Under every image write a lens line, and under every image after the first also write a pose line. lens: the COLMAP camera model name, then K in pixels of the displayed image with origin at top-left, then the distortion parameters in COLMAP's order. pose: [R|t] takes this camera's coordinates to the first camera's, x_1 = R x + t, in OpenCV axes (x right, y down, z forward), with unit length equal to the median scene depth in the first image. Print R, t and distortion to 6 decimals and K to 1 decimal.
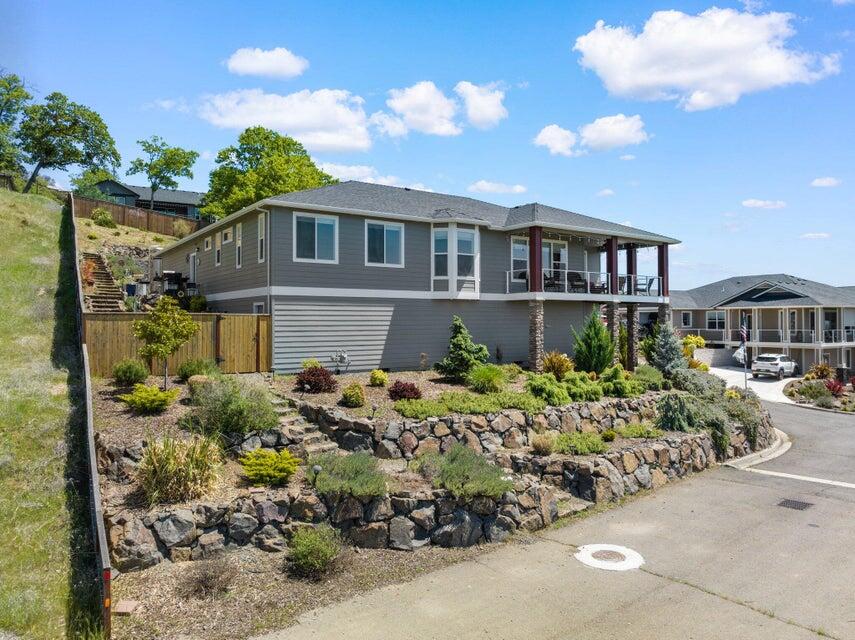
lens RADIAL K [[601.9, 0, 427.5], [0, 601.9, 320.0], [0, 0, 1]] dist [-0.031446, -0.002142]
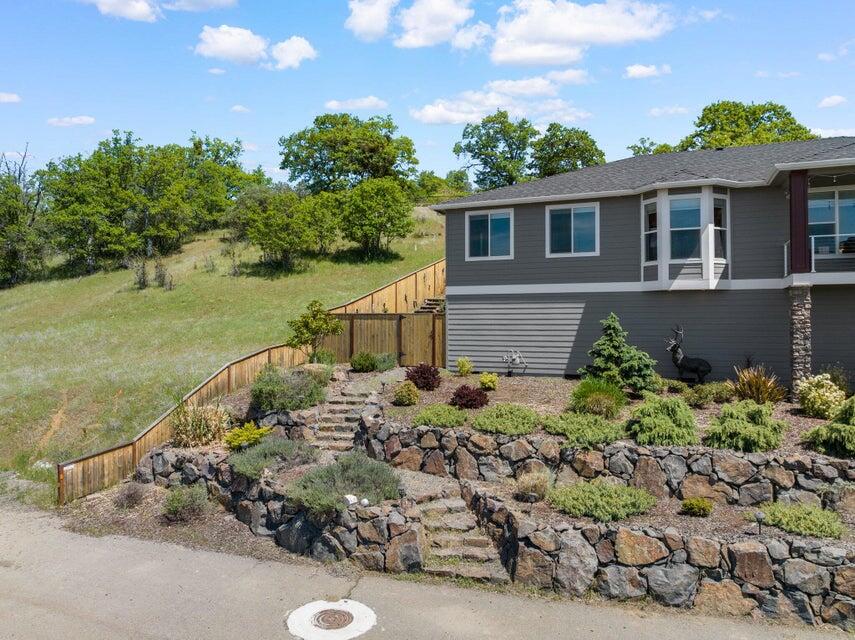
lens RADIAL K [[604.4, 0, 427.5], [0, 604.4, 320.0], [0, 0, 1]] dist [-0.038297, -0.002310]
pose [[0.539093, -0.000497, -0.842246, 0.600997], [0.002582, 0.999996, 0.001063, 0.000899], [0.842243, -0.002748, 0.539092, 0.396745]]
